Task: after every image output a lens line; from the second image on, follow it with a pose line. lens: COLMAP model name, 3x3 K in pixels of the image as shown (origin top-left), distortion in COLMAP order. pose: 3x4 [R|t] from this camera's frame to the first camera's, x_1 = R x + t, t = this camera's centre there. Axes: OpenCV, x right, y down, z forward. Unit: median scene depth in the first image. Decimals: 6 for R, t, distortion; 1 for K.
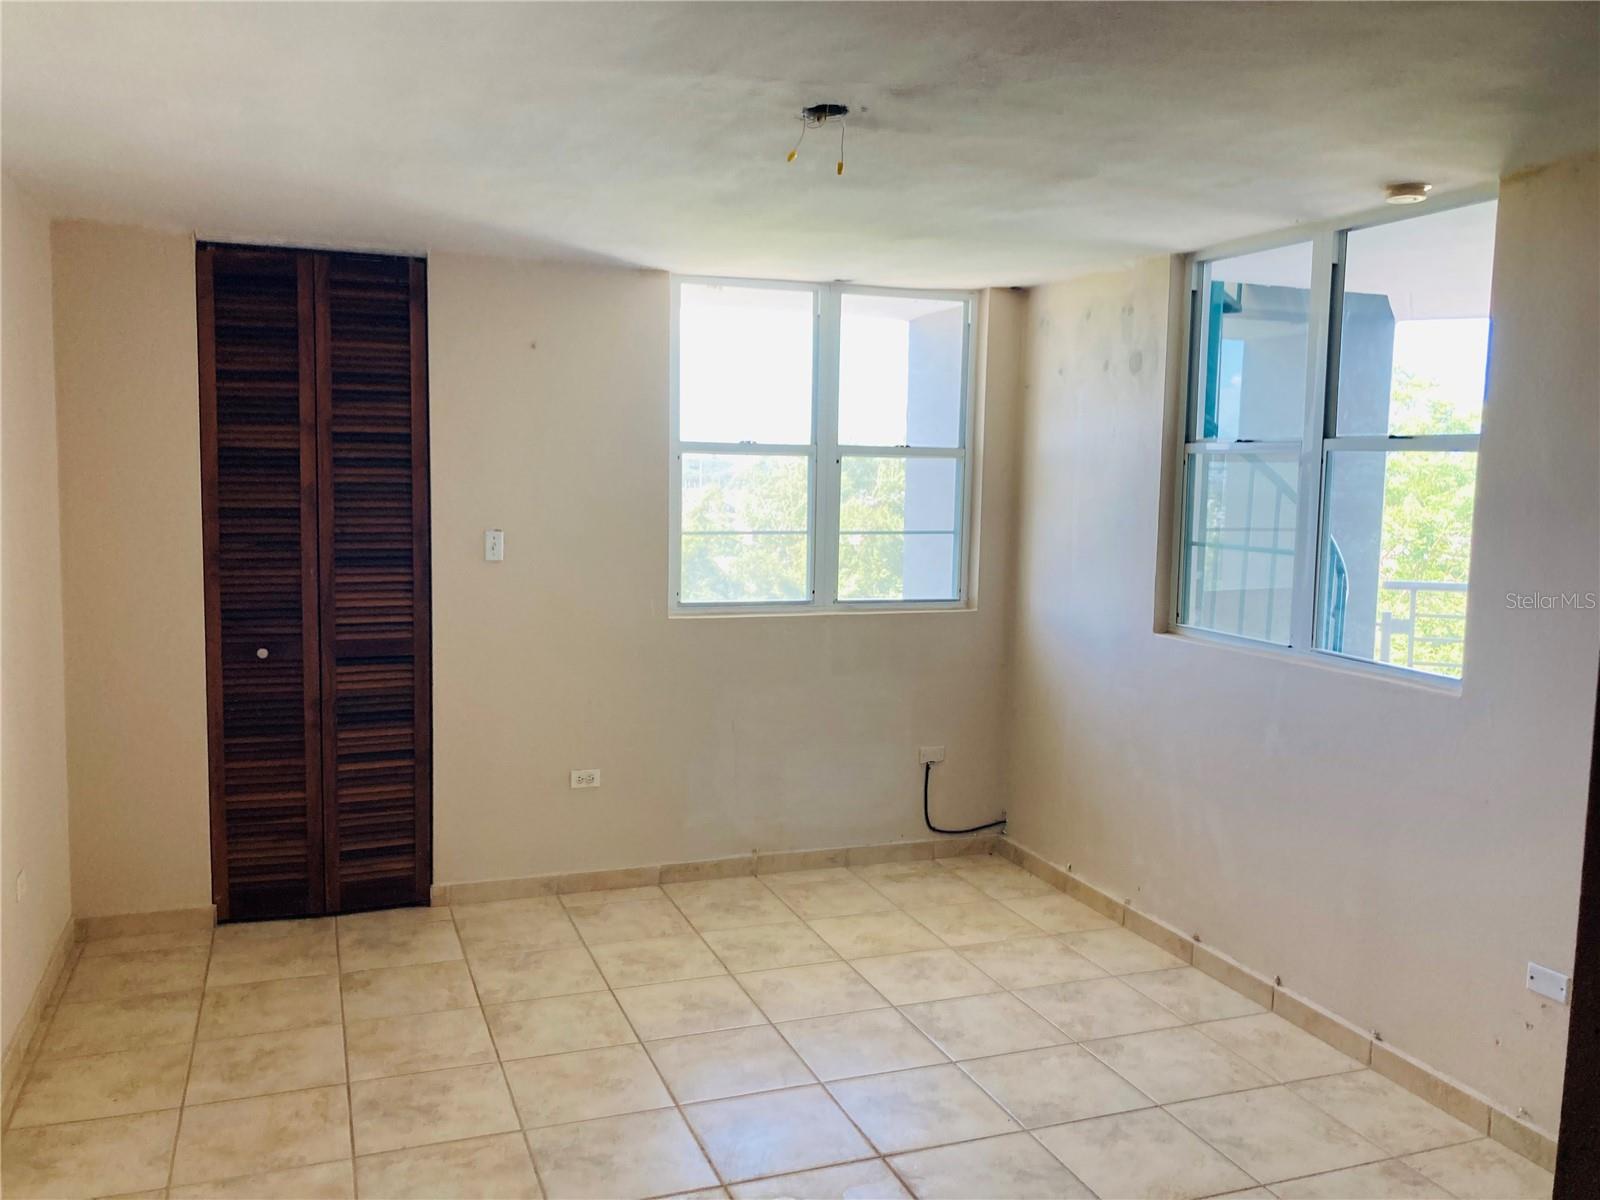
lens RADIAL K [[1306.5, 0, 816.6], [0, 1306.5, 585.4], [0, 0, 1]] dist [0.068934, -0.085661]
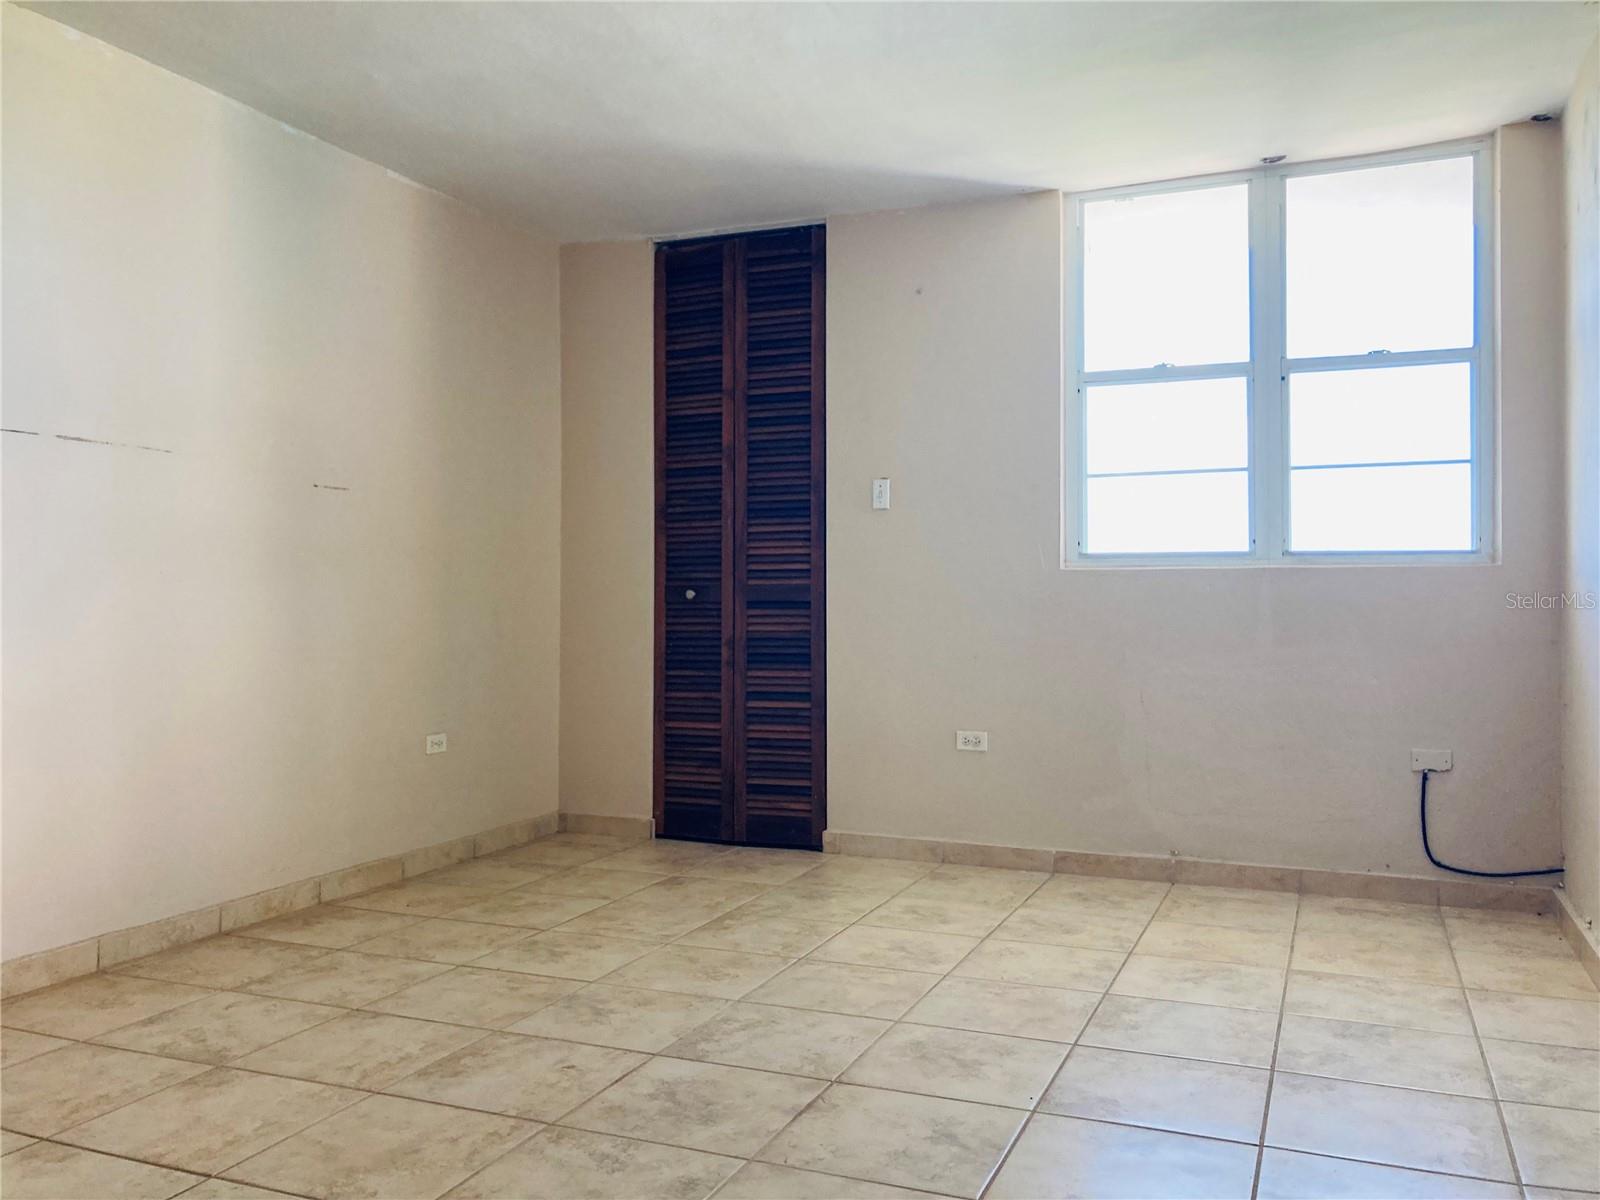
lens RADIAL K [[1306.5, 0, 815.9], [0, 1306.5, 587.0], [0, 0, 1]] dist [0.068934, -0.085661]
pose [[0.731878, -0.029168, -0.680811, 0.408244], [-0.046461, 0.994623, -0.092558, 0.139511], [0.679850, 0.099372, 0.726587, 0.253539]]
